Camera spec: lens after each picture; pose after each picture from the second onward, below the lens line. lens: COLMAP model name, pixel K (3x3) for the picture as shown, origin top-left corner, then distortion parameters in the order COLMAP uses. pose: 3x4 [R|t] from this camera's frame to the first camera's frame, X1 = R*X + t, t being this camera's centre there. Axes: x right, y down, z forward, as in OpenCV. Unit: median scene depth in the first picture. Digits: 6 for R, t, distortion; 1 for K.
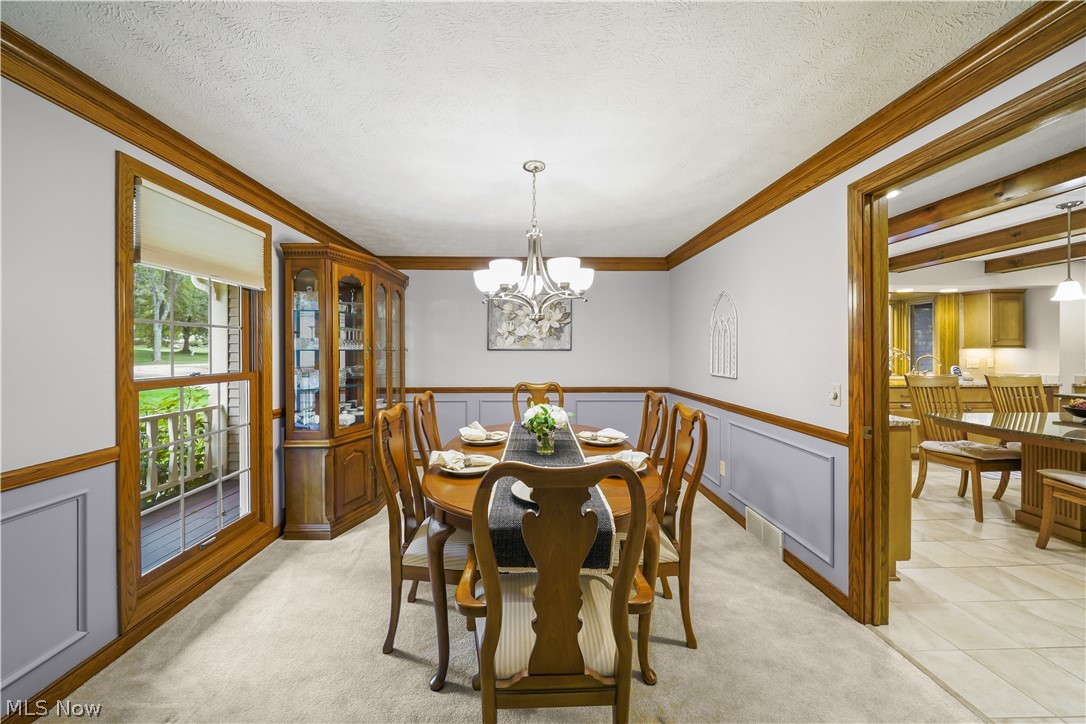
lens RADIAL K [[379.7, 0, 532.5], [0, 379.7, 348.8], [0, 0, 1]] dist [-0.002508, -0.000157]
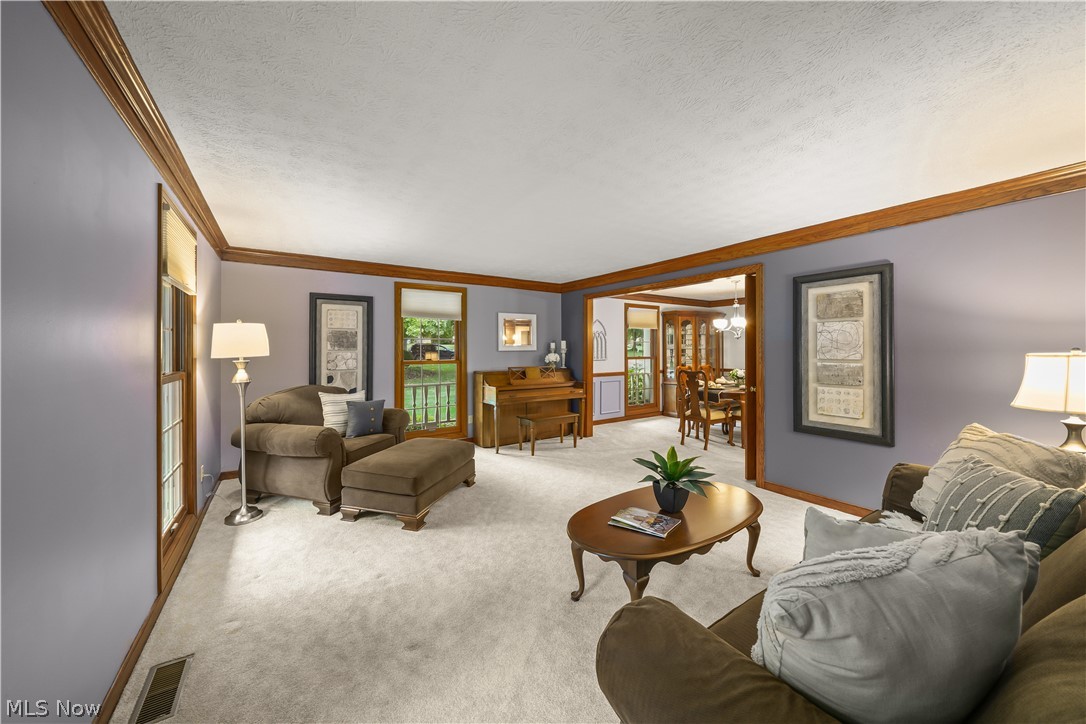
lens RADIAL K [[379.7, 0, 532.5], [0, 379.7, 348.8], [0, 0, 1]] dist [-0.002508, -0.000157]
pose [[0.538364, 0.002955, -0.842707, 1.191321], [0.000909, 0.999991, 0.004087, -0.012413], [0.842712, -0.002966, 0.538357, -1.332880]]
